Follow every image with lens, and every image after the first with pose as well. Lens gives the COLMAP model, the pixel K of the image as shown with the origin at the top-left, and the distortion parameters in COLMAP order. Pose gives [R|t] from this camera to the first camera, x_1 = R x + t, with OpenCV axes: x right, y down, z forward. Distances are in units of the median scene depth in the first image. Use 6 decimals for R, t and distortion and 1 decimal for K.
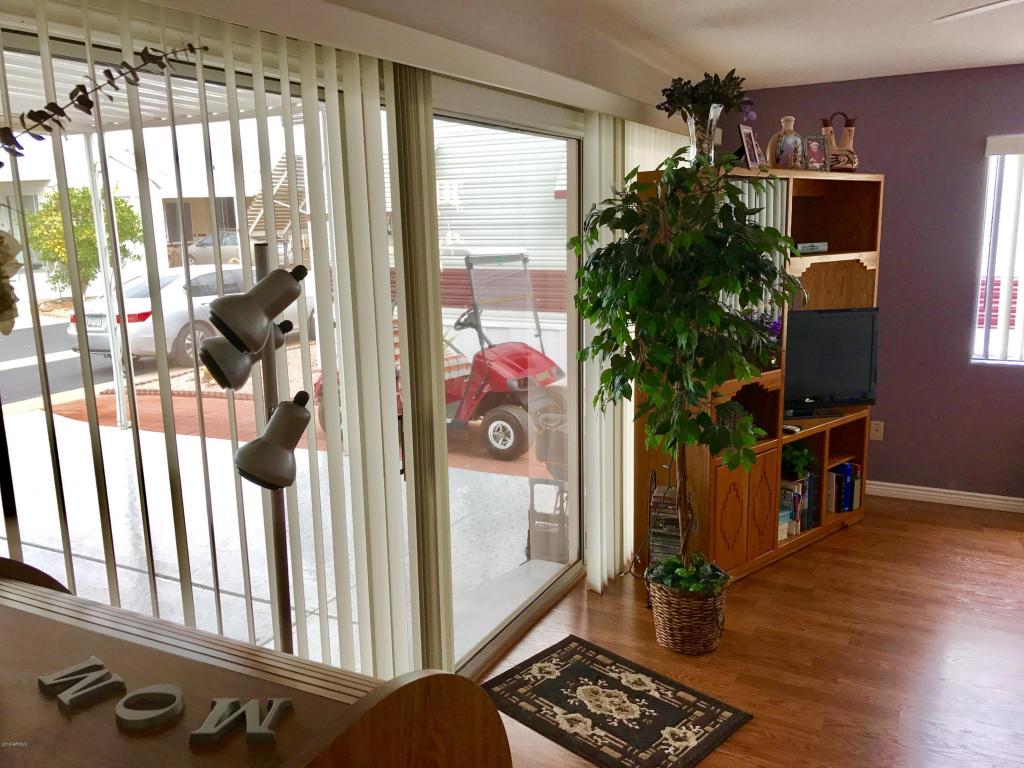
lens RADIAL K [[836.3, 0, 508.9], [0, 836.3, 378.3], [0, 0, 1]] dist [0.033409, -0.042628]
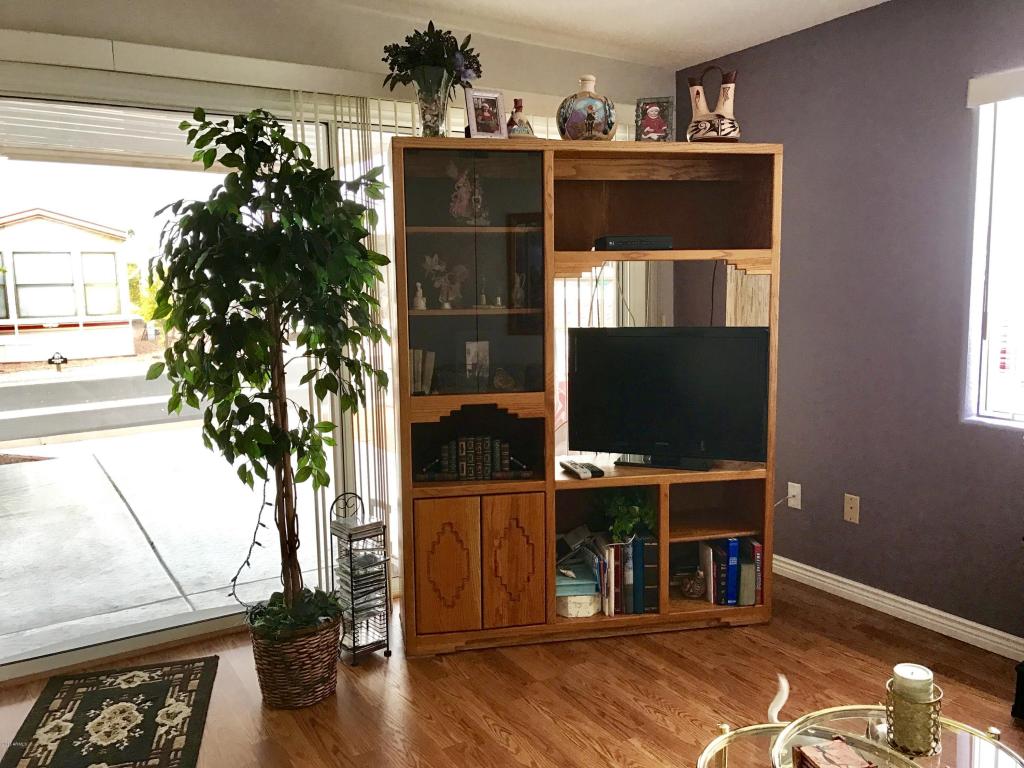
lens RADIAL K [[836.3, 0, 521.2], [0, 836.3, 378.0], [0, 0, 1]] dist [0.033409, -0.042628]
pose [[0.865140, 0.064407, -0.497378, 0.671048], [-0.097289, 0.994434, -0.040453, 0.010460], [0.492004, 0.083387, 0.866590, 0.297895]]
